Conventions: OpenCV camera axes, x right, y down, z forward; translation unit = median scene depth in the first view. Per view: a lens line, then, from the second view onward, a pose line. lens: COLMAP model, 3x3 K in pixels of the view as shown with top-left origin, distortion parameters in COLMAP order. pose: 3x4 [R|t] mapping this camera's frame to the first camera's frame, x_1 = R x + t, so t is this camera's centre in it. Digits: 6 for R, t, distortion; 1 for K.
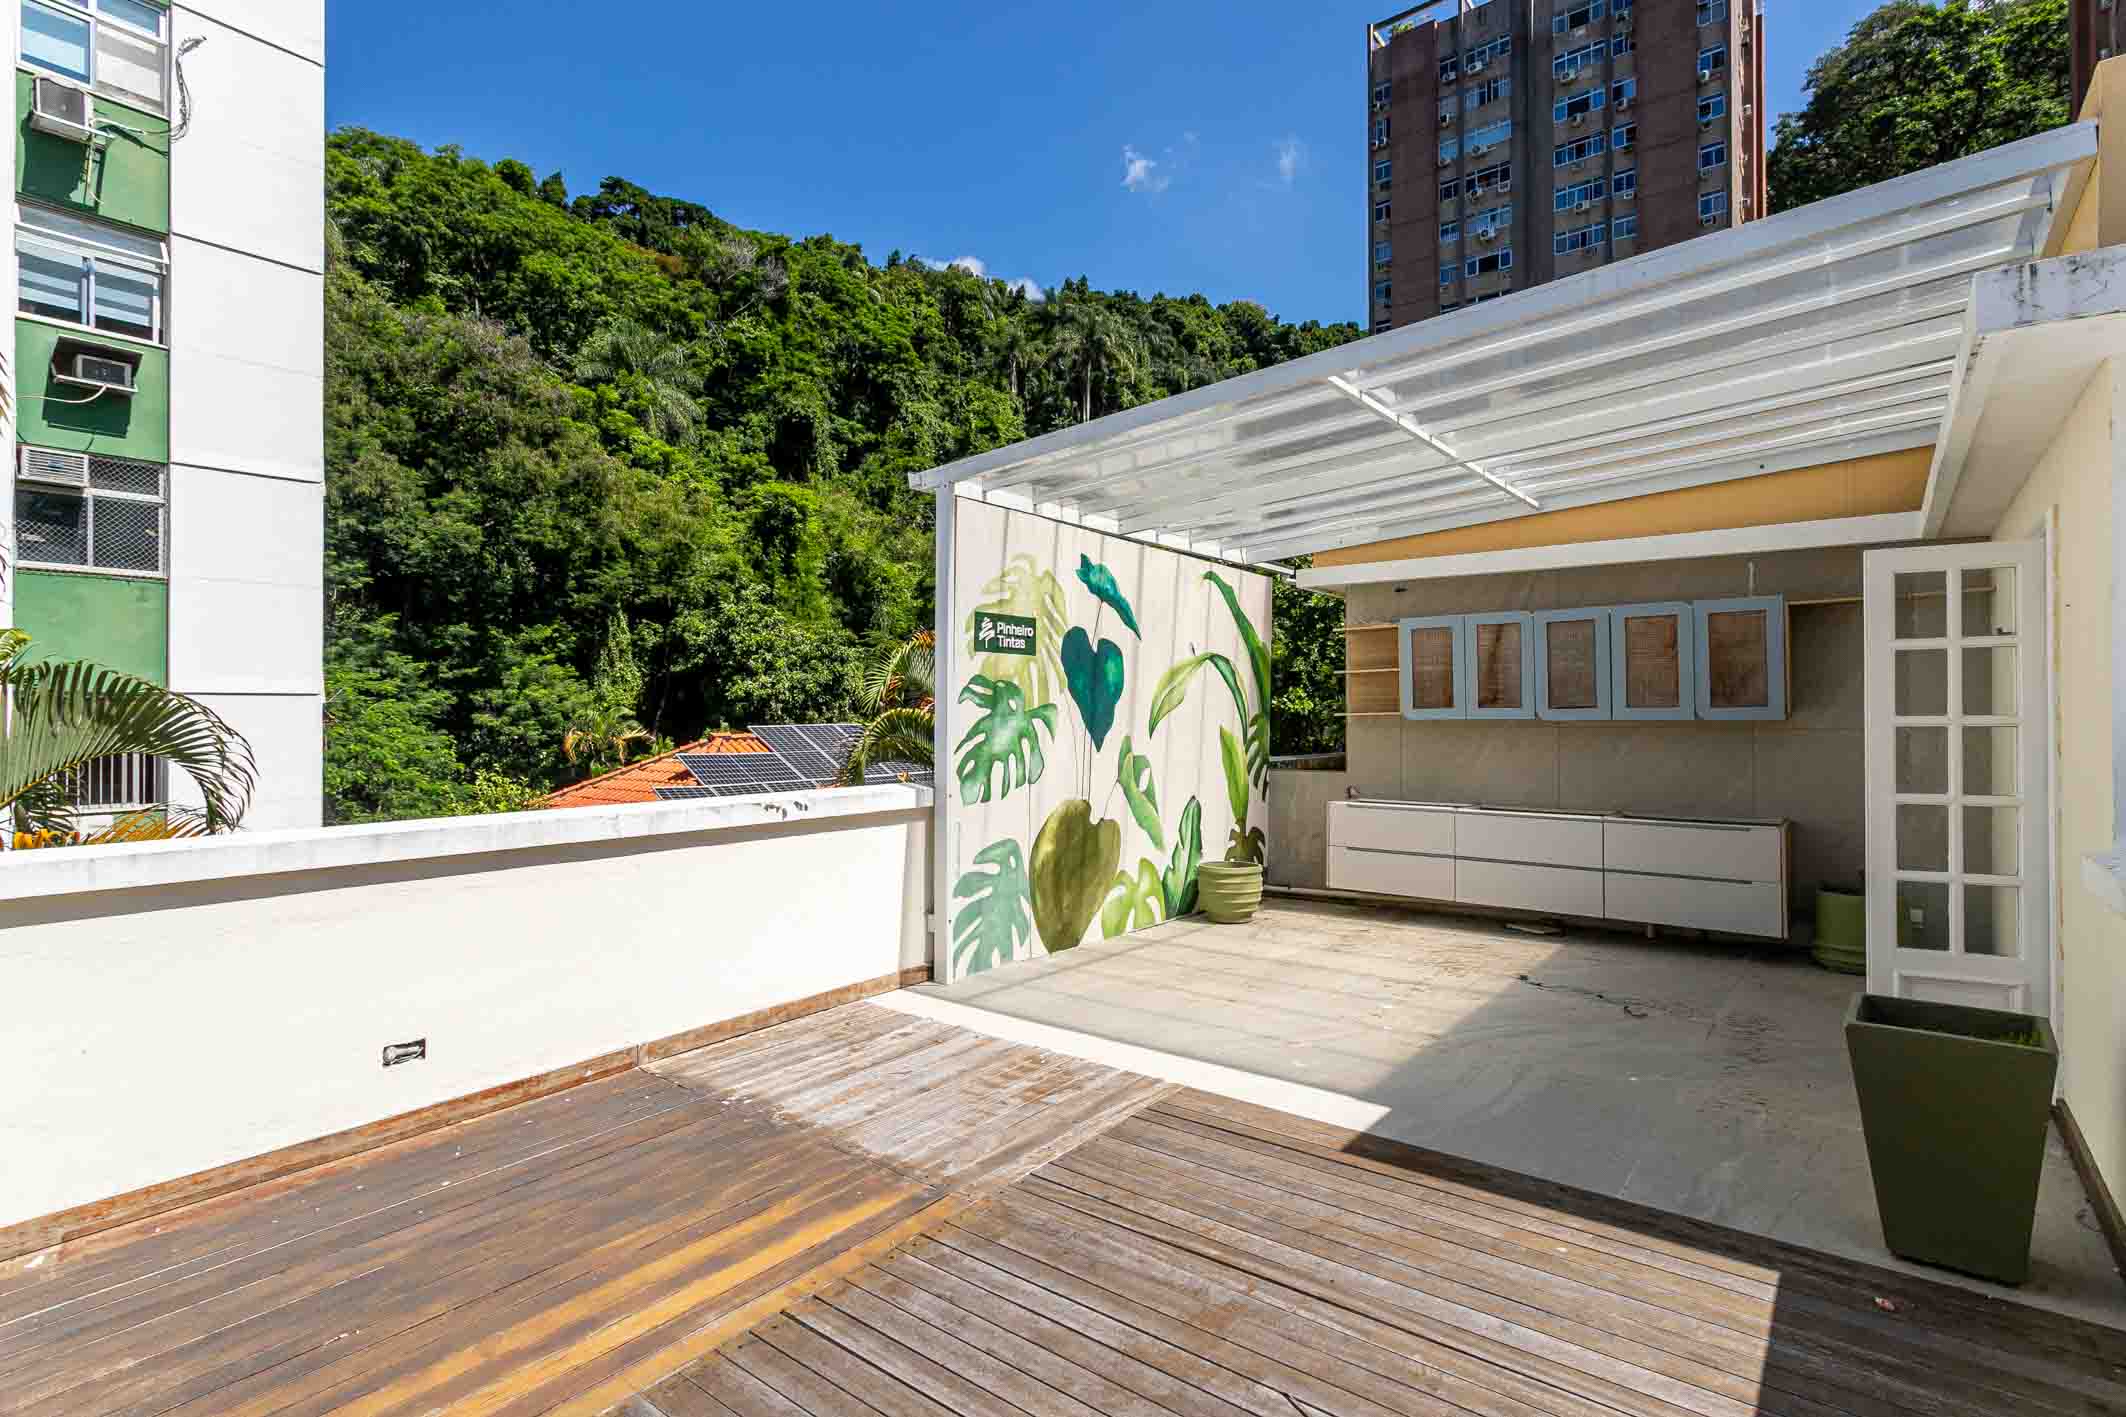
lens RADIAL K [[1017.1, 0, 1054.6], [0, 1017.1, 708.1], [0, 0, 1]] dist [-0.000195, -0.000264]
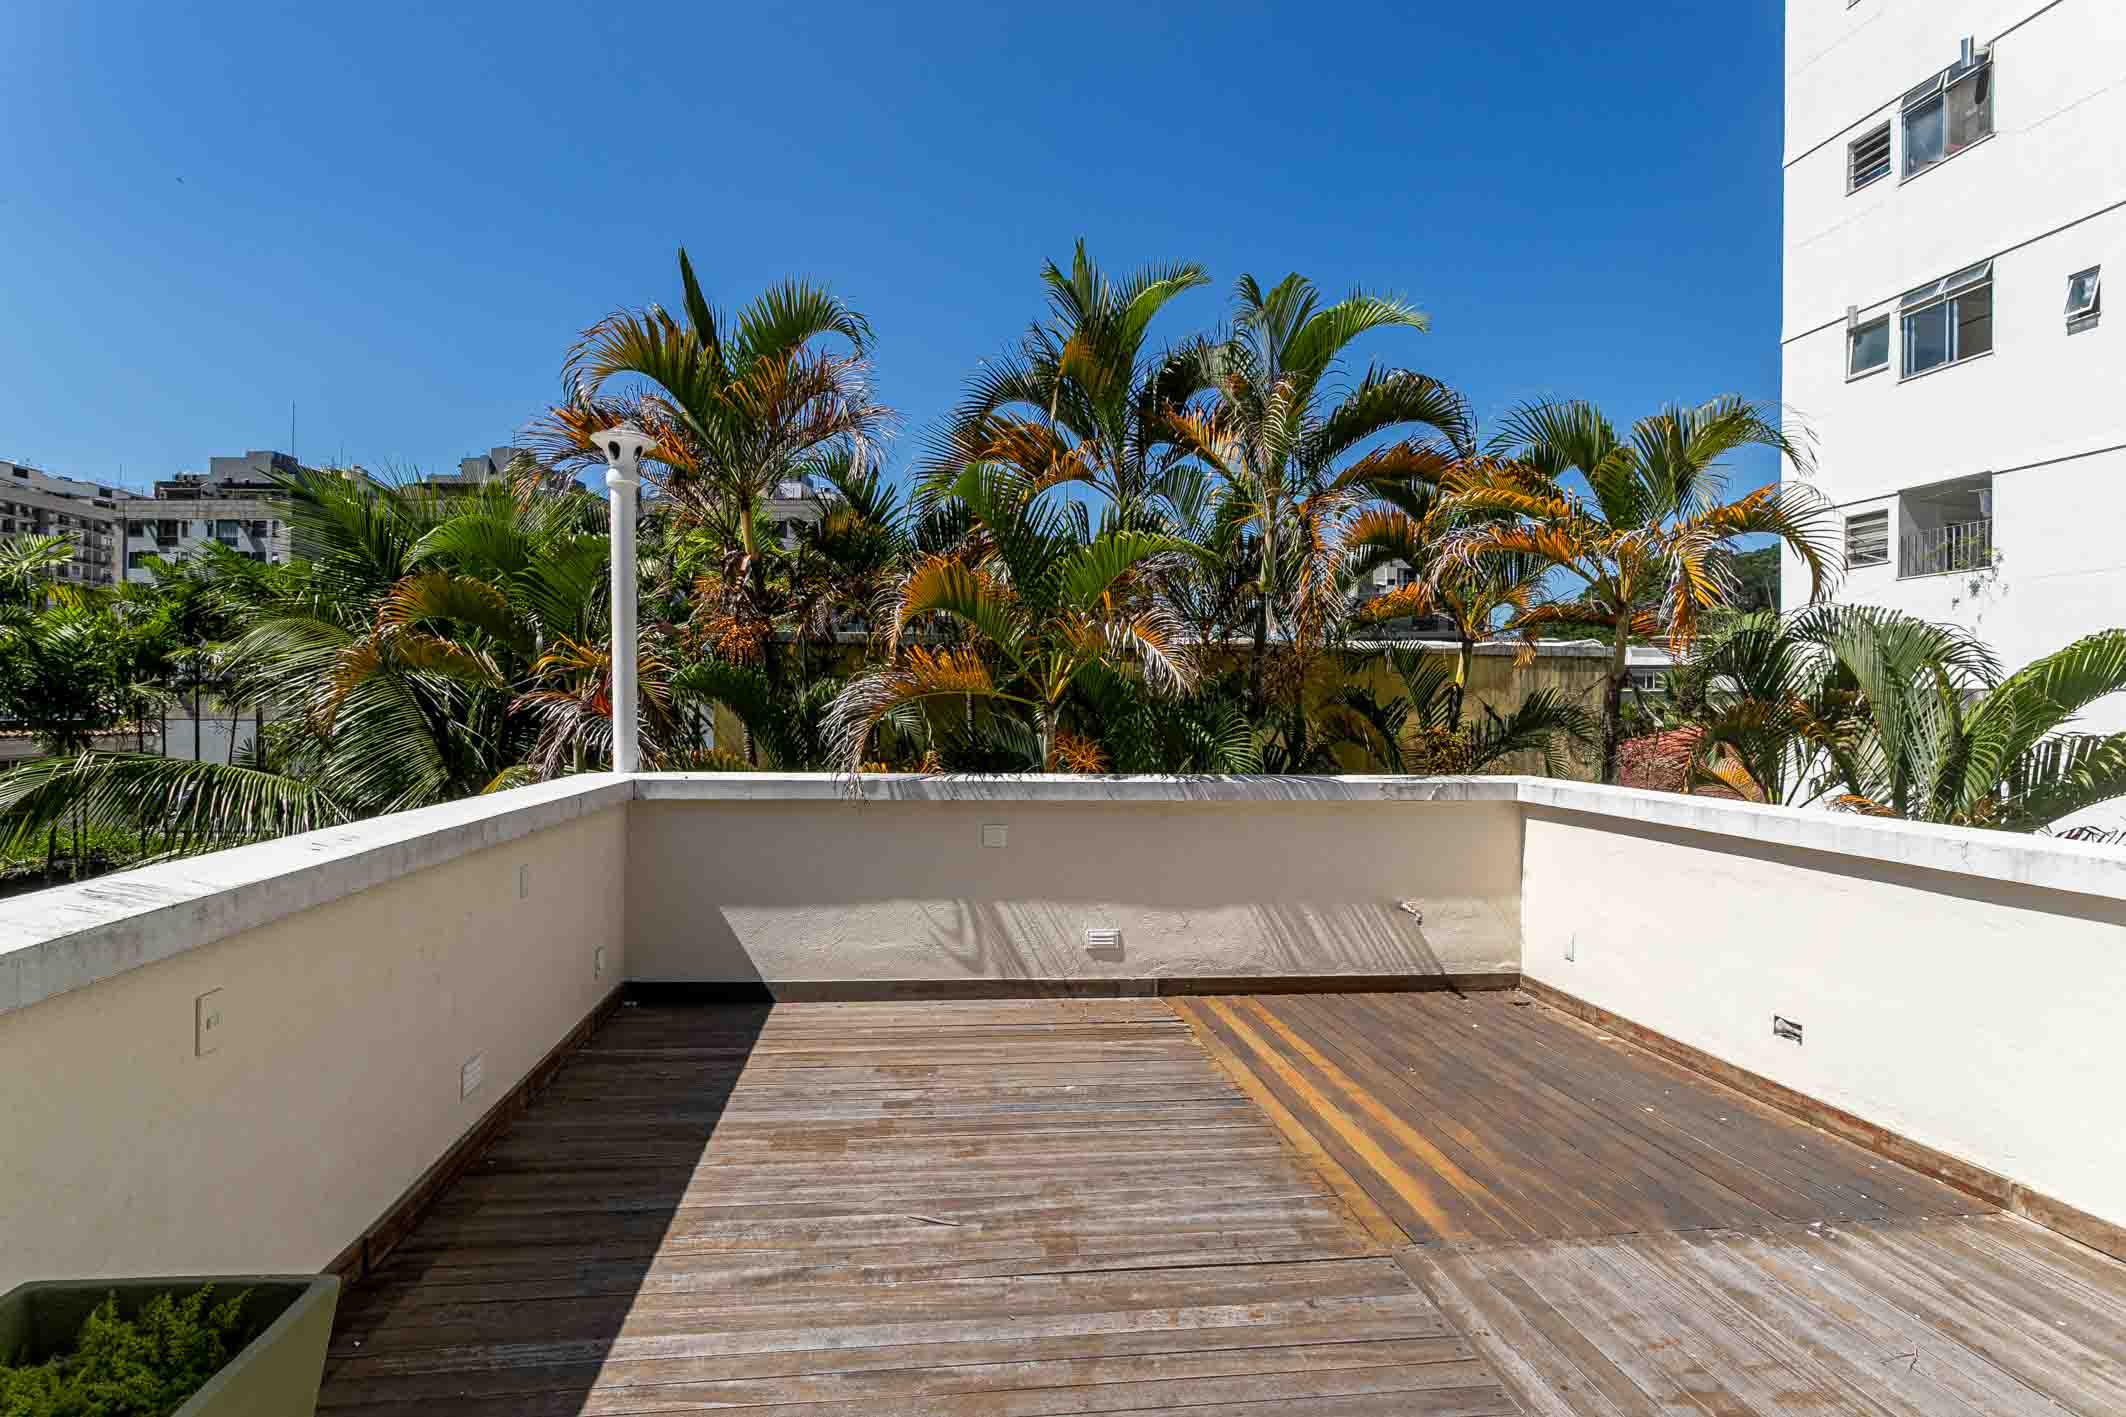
lens RADIAL K [[1094.5, 0, 1052.6], [0, 1094.5, 706.0], [0, 0, 1]] dist [-0.004101, -0.000149]
pose [[-0.691667, 0.002715, -0.722211, 0.827181], [0.001182, 0.999996, 0.002627, 0.000932], [0.722215, 0.000963, -0.691668, 1.458911]]
